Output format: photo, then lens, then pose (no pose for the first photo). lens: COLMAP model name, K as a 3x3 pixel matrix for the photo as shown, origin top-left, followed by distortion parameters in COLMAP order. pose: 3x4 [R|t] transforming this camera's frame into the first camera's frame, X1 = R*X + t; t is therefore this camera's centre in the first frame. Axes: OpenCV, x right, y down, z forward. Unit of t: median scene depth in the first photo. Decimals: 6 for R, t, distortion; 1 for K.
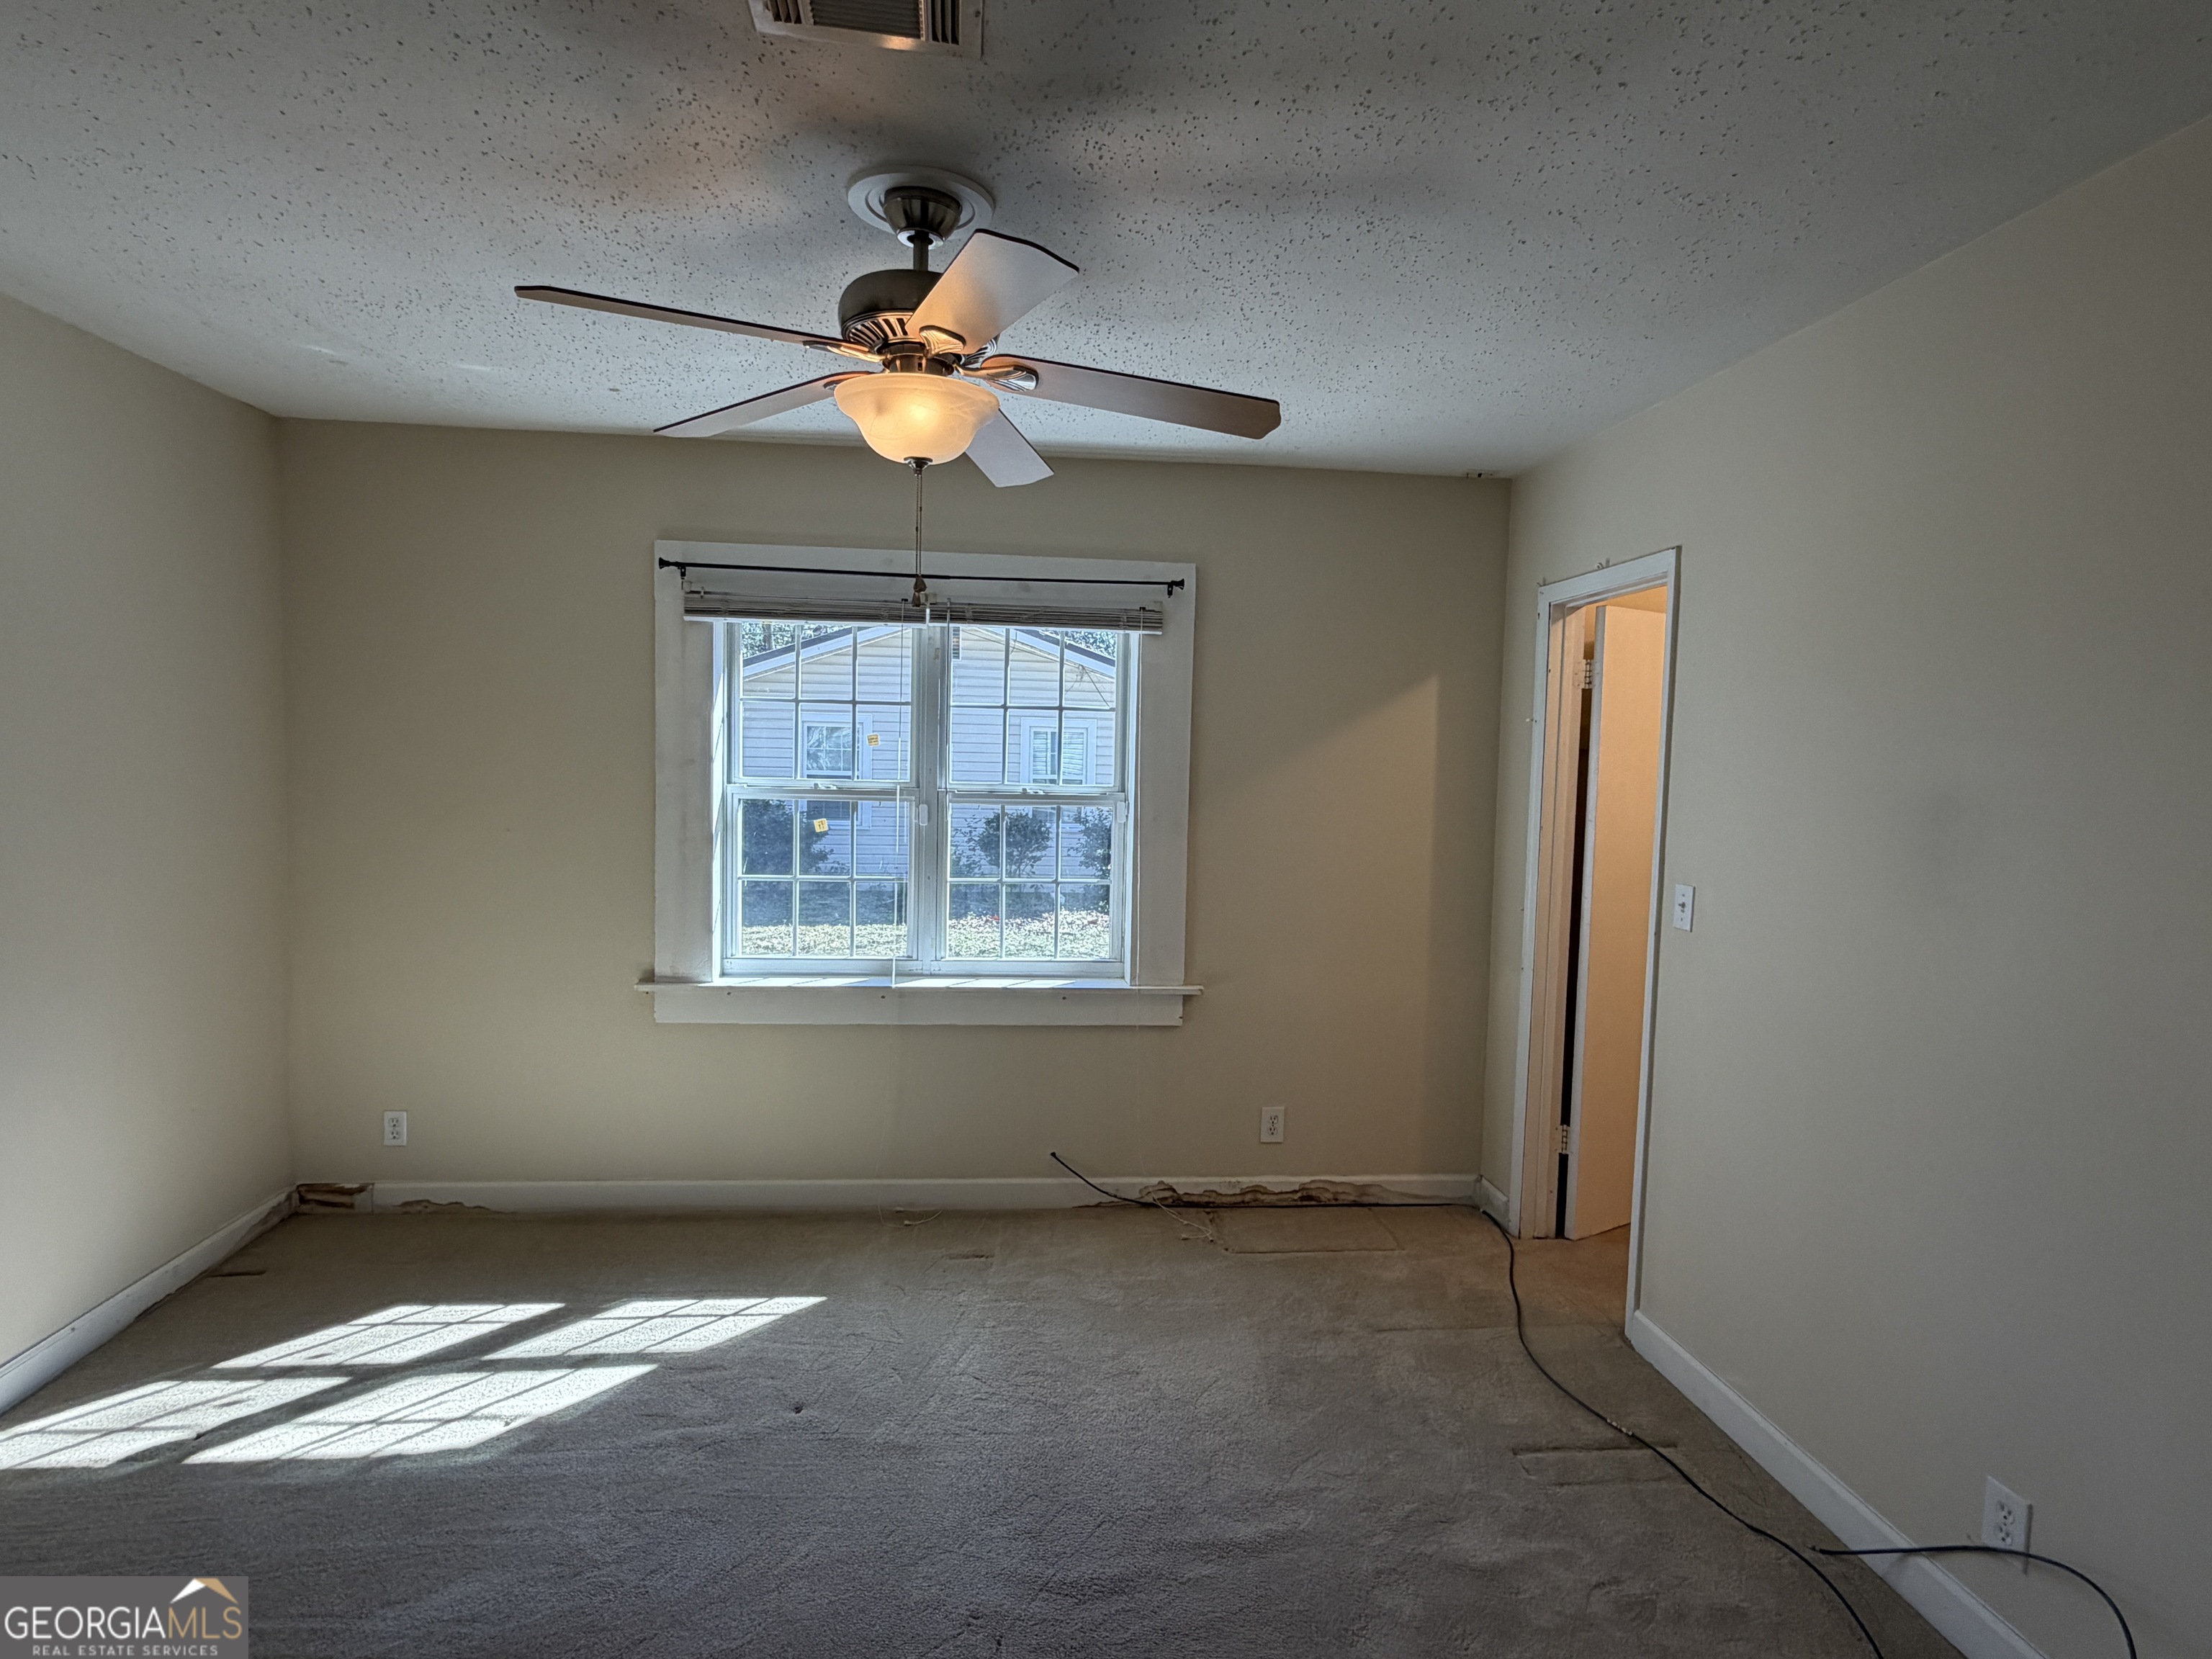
lens RADIAL K [[1148.5, 0, 1106.0], [0, 1148.5, 829.5], [0, 0, 1]] dist [-0.000643, 0.000121]
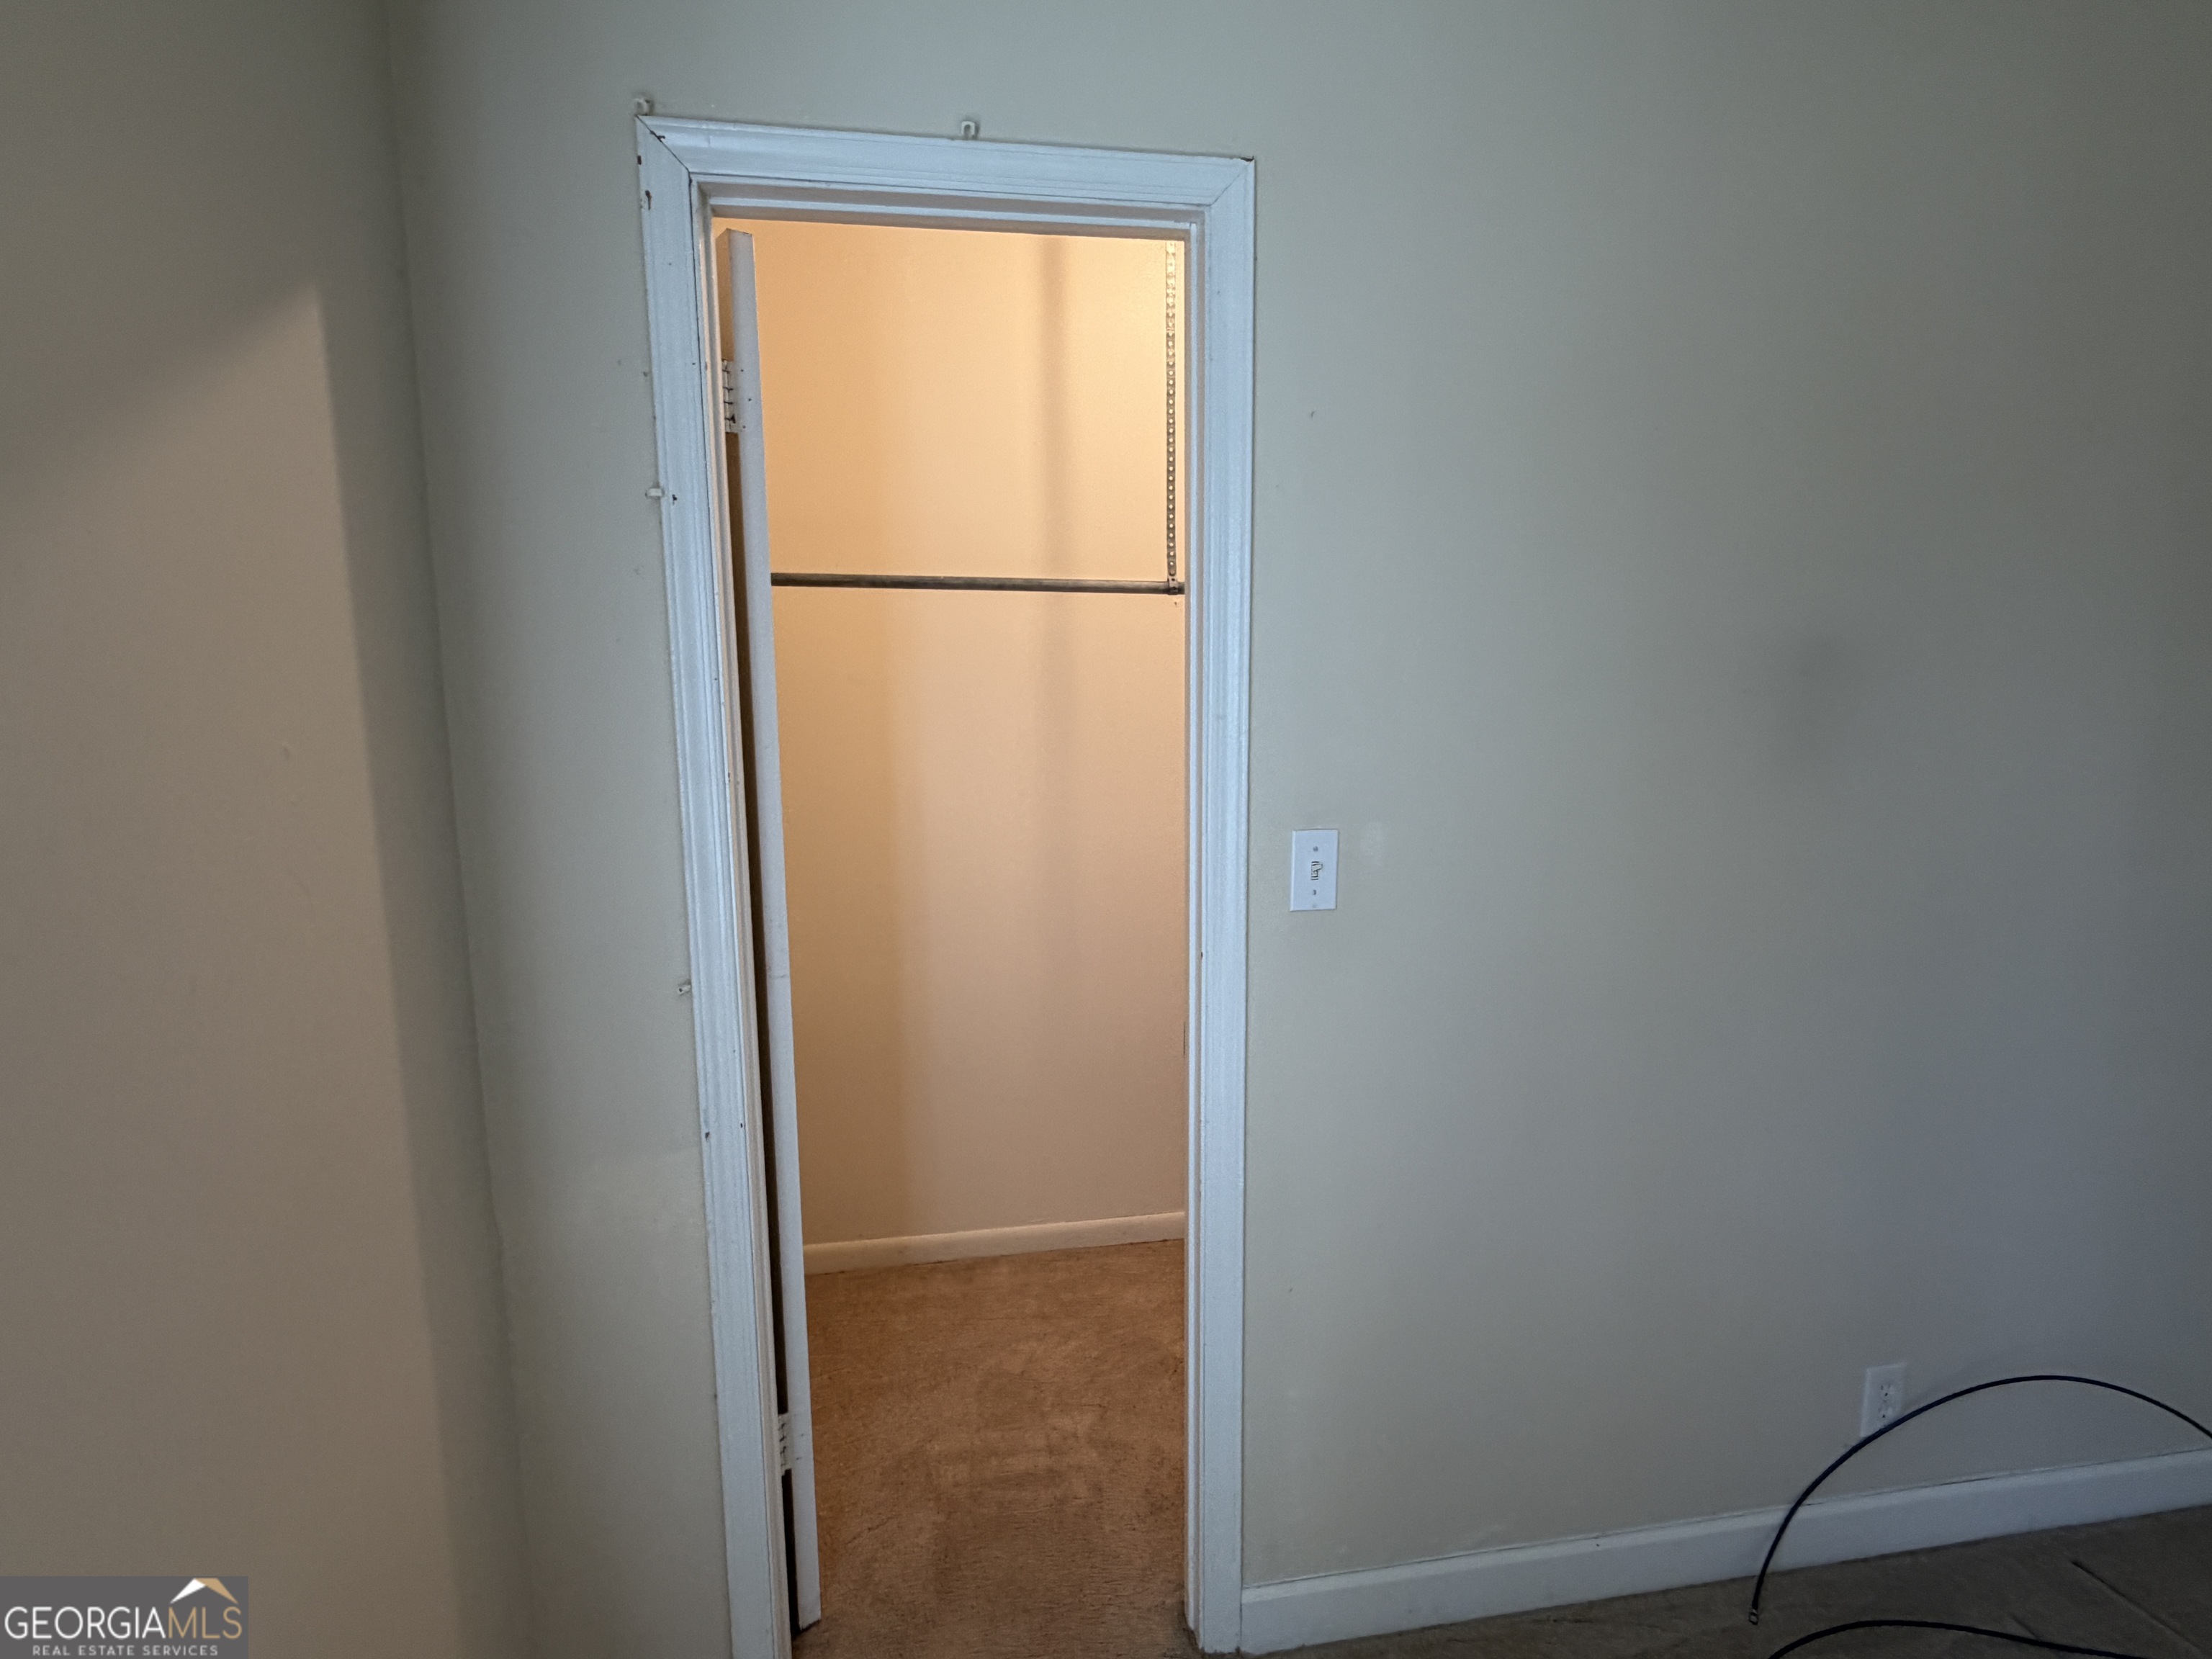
lens RADIAL K [[1148.5, 0, 1106.0], [0, 1148.5, 829.5], [0, 0, 1]] dist [-0.000643, 0.000121]
pose [[-0.069597, -0.159254, 0.984781, -0.028920], [0.075919, 0.983467, 0.164407, -0.049658], [-0.994682, 0.086206, -0.056356, 1.135929]]
